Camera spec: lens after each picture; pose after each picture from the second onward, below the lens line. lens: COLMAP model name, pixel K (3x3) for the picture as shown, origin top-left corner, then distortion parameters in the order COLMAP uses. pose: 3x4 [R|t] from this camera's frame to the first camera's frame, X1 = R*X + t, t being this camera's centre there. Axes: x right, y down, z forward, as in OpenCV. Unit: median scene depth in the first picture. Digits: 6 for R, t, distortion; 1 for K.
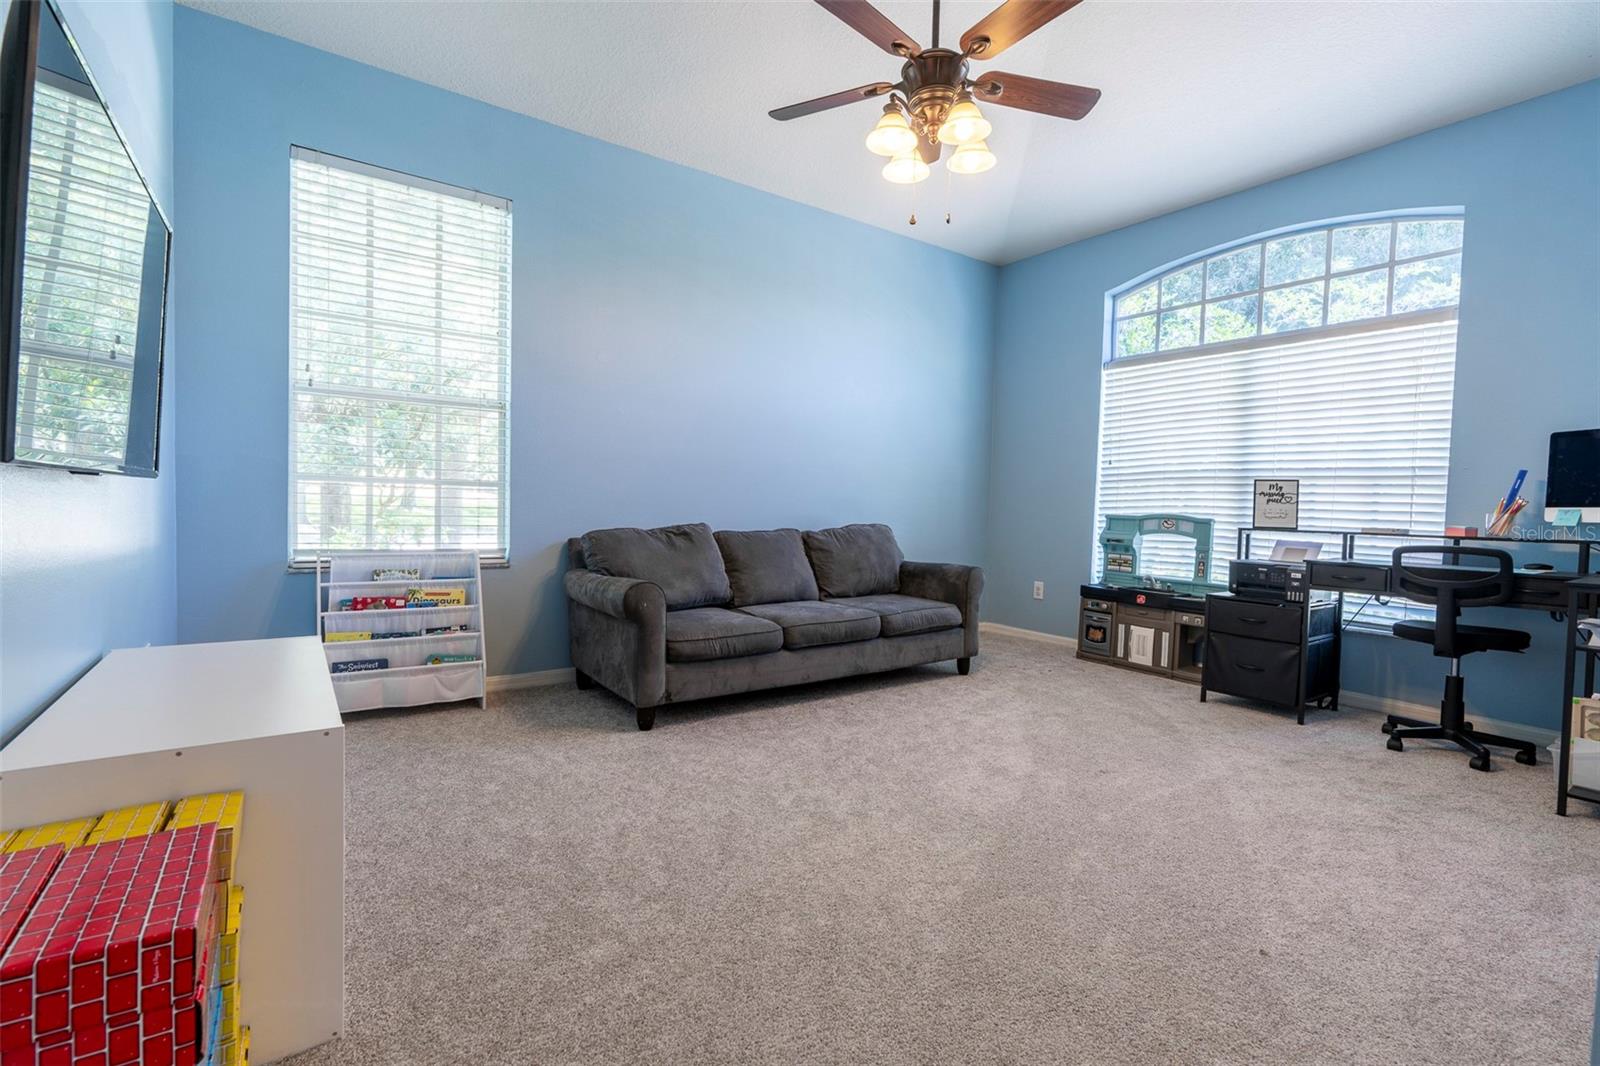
lens RADIAL K [[721.9, 0, 802.1], [0, 721.9, 532.3], [0, 0, 1]] dist [-0.006084, 0.001476]
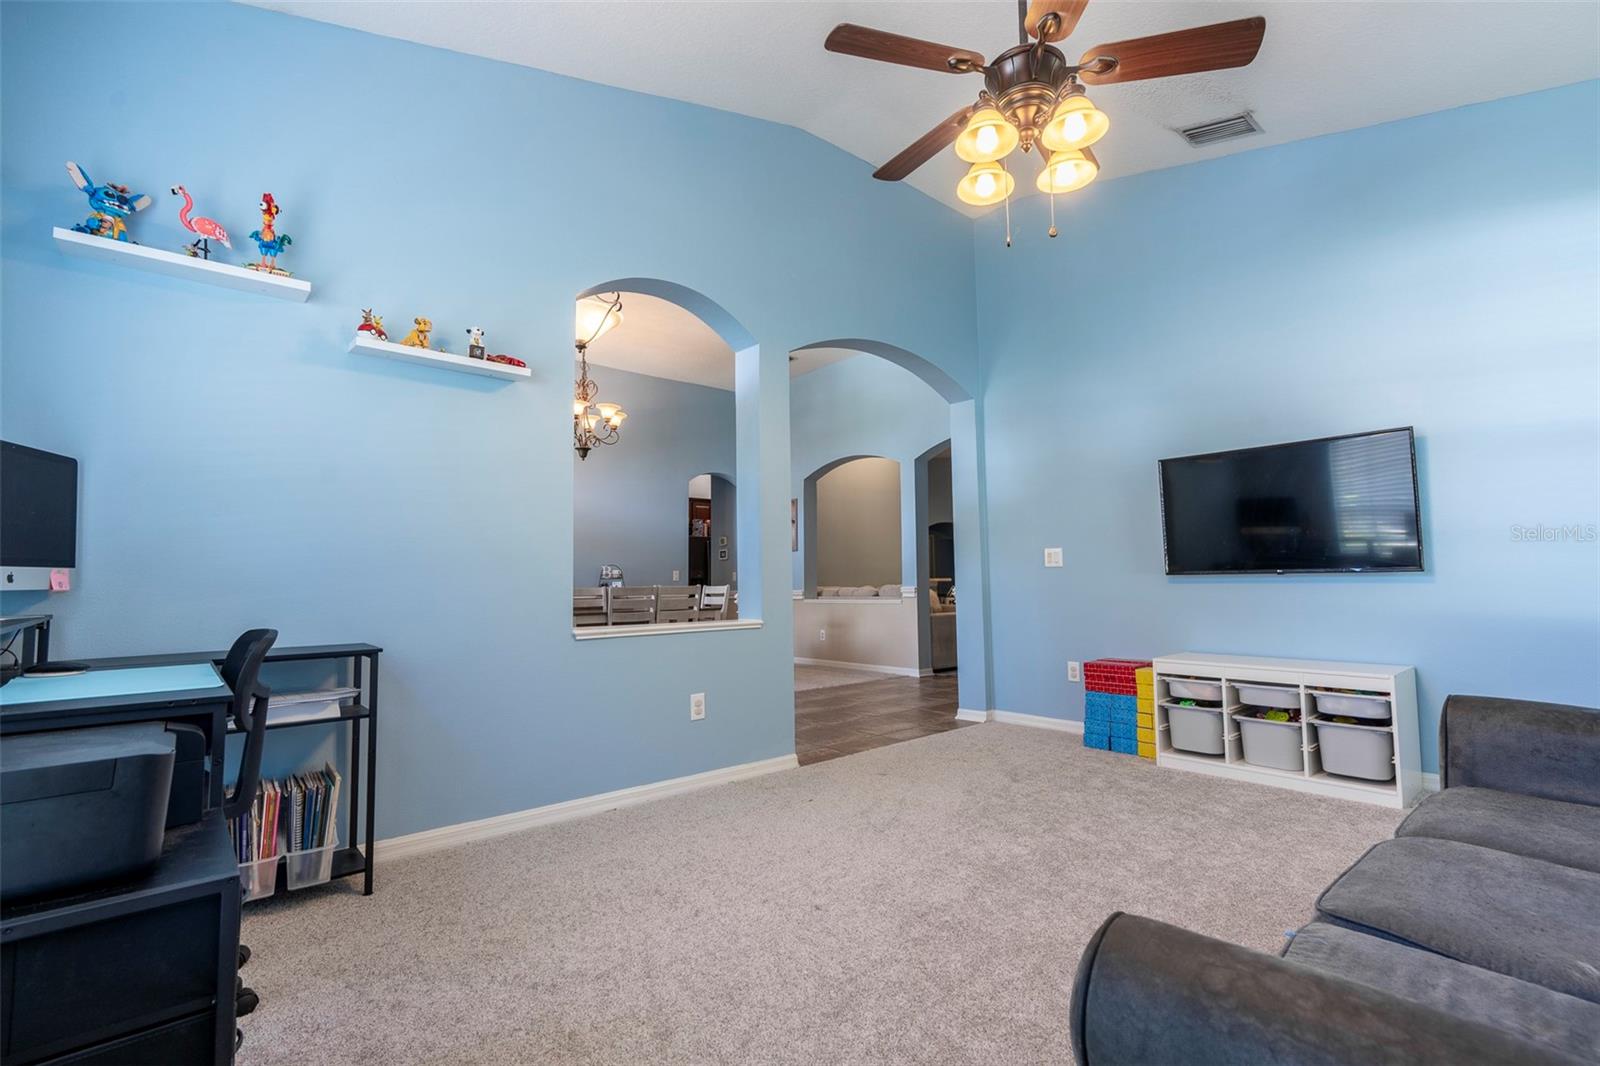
lens RADIAL K [[721.9, 0, 802.1], [0, 721.9, 532.3], [0, 0, 1]] dist [-0.006084, 0.001476]
pose [[-0.995804, -0.020553, -0.089176, 0.353603], [-0.017231, 0.999134, -0.037867, -0.038662], [0.089877, -0.036172, -0.995296, 1.248384]]
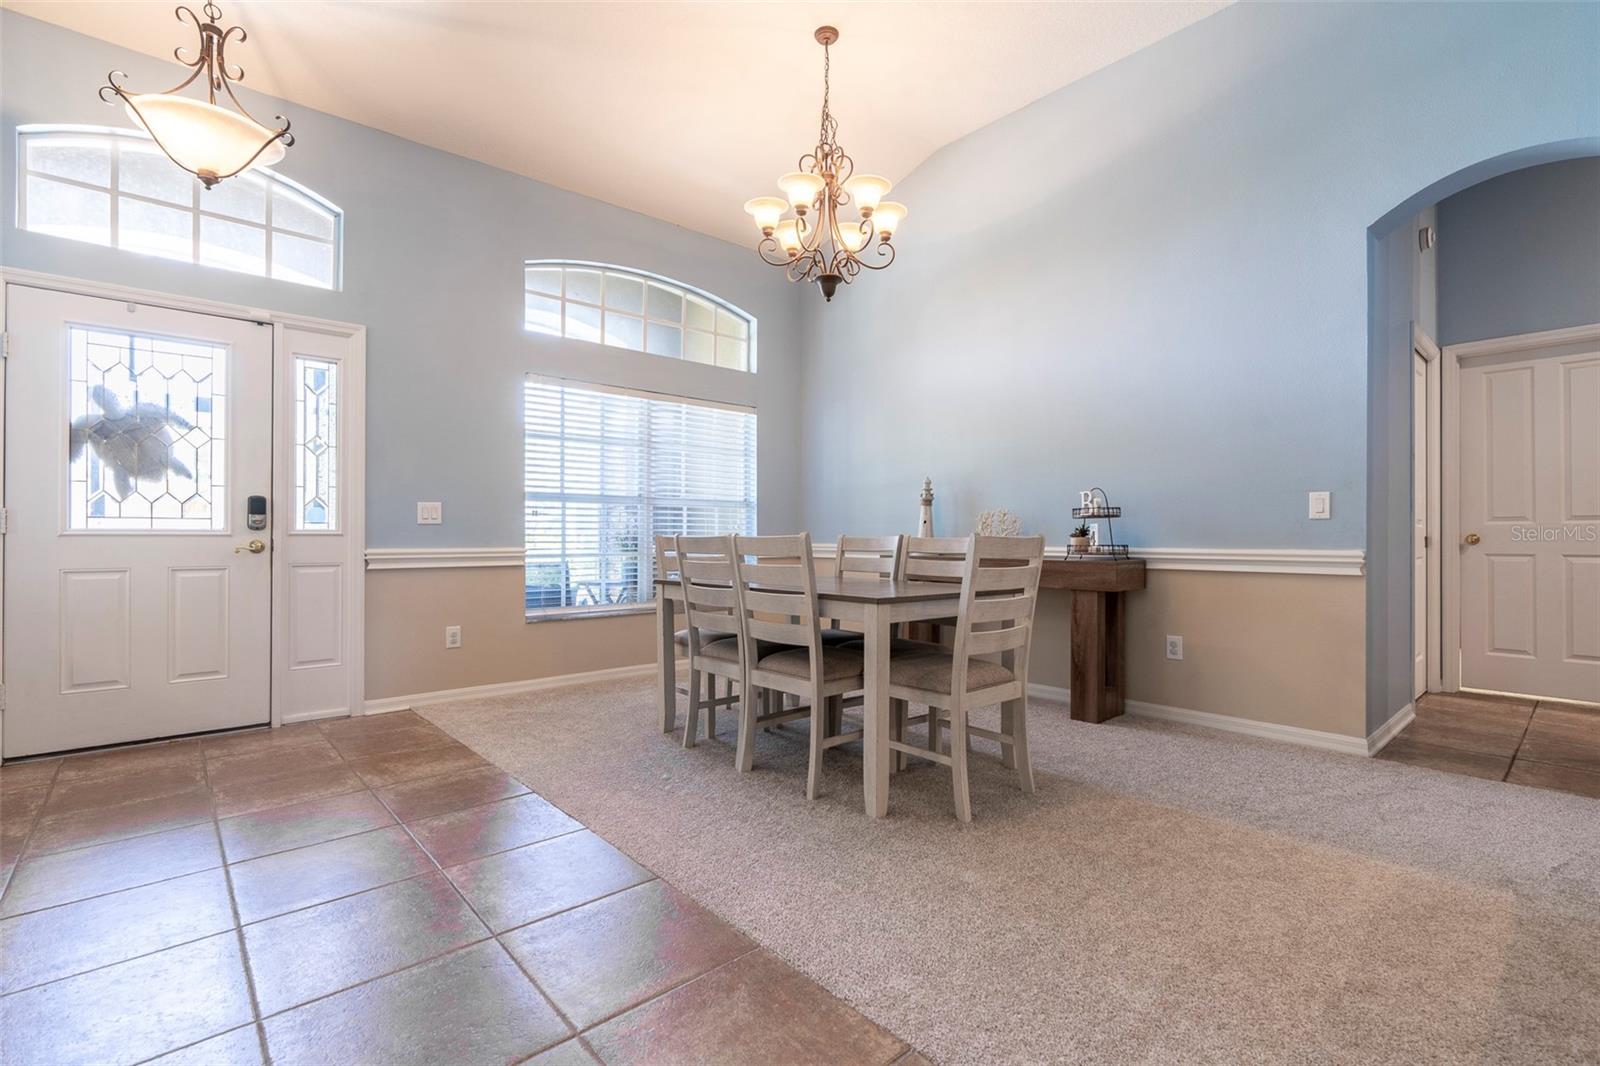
lens RADIAL K [[721.9, 0, 802.1], [0, 721.9, 532.3], [0, 0, 1]] dist [-0.006084, 0.001476]
pose [[-0.108752, -0.021064, 0.993846, -0.233877], [0.035610, 0.999051, 0.025071, 0.009556], [-0.993431, 0.038117, -0.107899, -0.440953]]
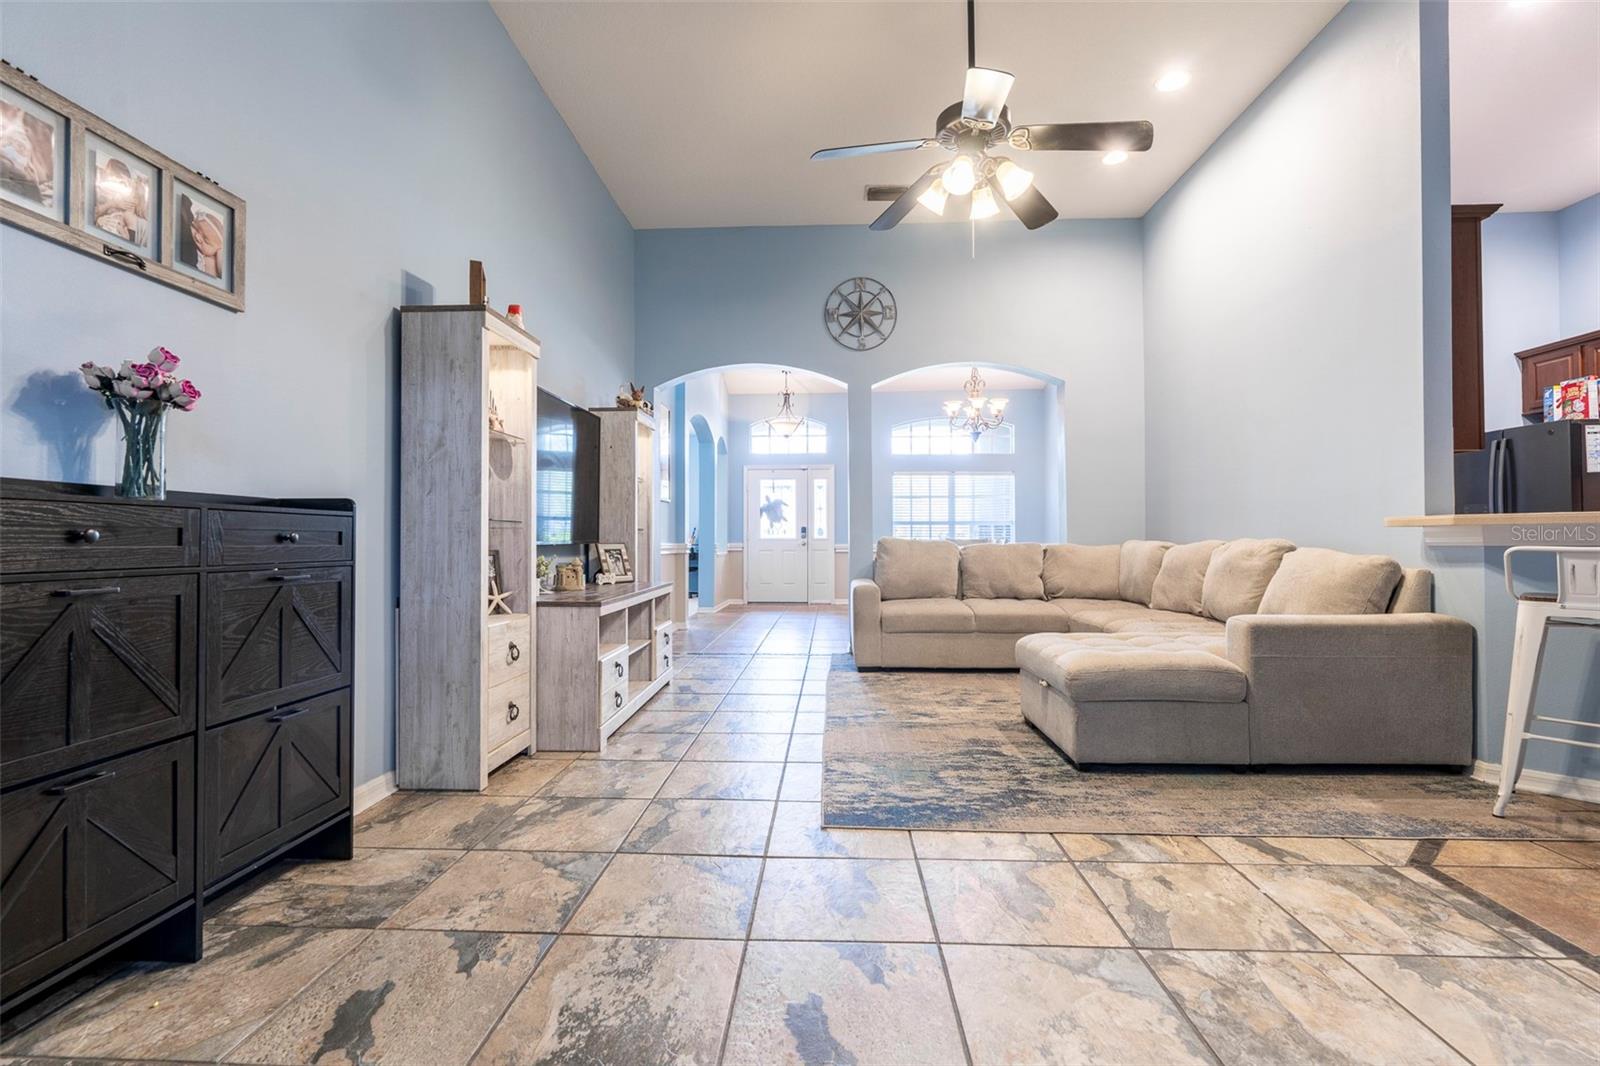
lens RADIAL K [[721.9, 0, 802.1], [0, 721.9, 532.3], [0, 0, 1]] dist [-0.006084, 0.001476]
pose [[0.612000, -0.017349, 0.790667, -1.485721], [0.048476, 0.998702, -0.015608, 0.027045], [-0.789371, 0.047881, 0.612047, -1.578954]]
